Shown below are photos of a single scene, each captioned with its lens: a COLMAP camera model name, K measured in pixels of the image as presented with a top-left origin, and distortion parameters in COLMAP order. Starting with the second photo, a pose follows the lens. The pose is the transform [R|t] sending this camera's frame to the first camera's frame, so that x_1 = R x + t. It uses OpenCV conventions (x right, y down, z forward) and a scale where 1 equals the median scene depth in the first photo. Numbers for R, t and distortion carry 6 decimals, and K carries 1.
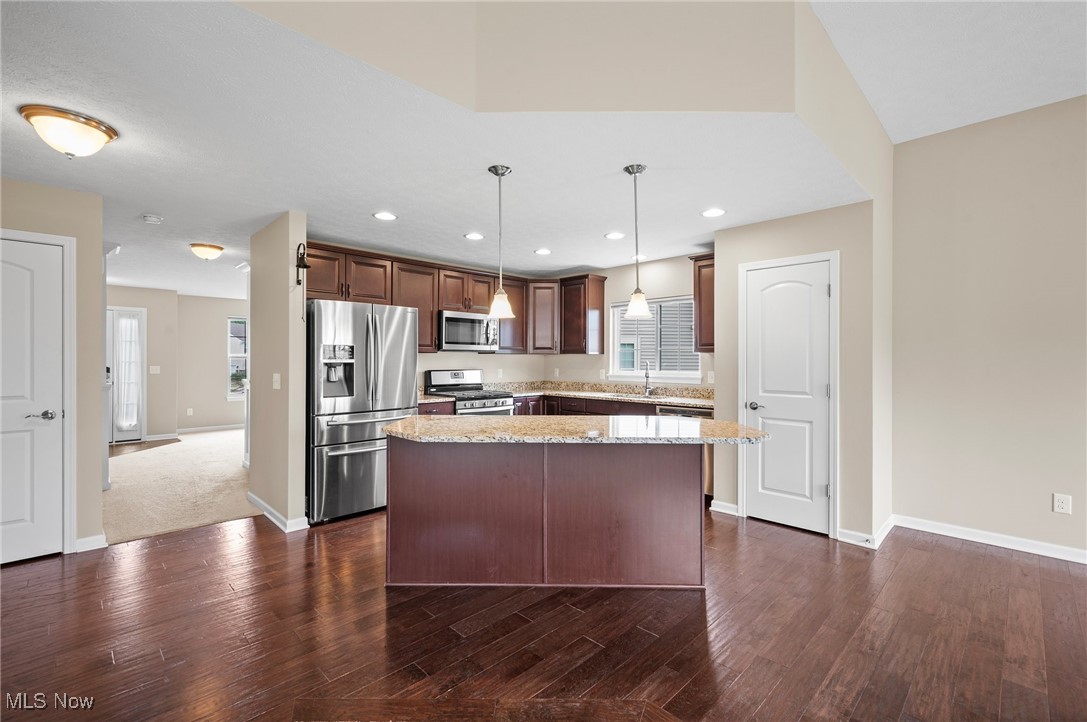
lens RADIAL K [[470.6, 0, 543.5], [0, 470.6, 361.0], [0, 0, 1]] dist [-0.000099, -0.000025]
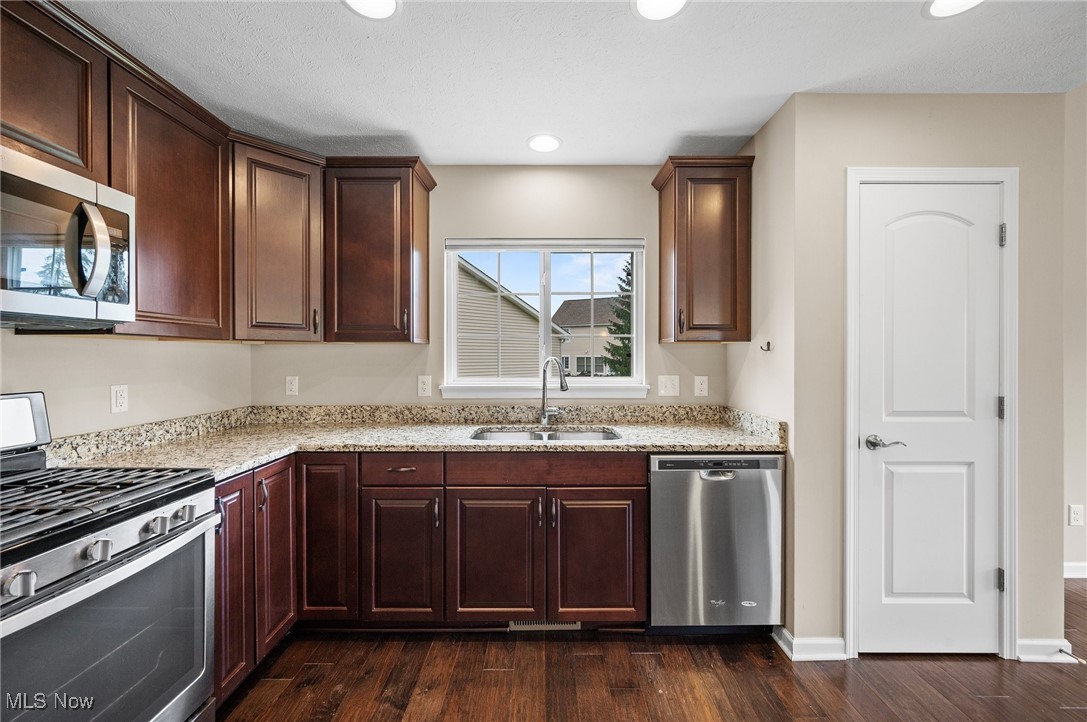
lens RADIAL K [[431.3, 0, 543.5], [0, 431.3, 361.0], [0, 0, 1]] dist [0.000510, -0.000026]
pose [[0.702988, -0.010211, 0.711128, -0.112832], [0.003471, 0.999934, 0.010927, -0.001489], [-0.711193, -0.005213, 0.702978, 0.679348]]
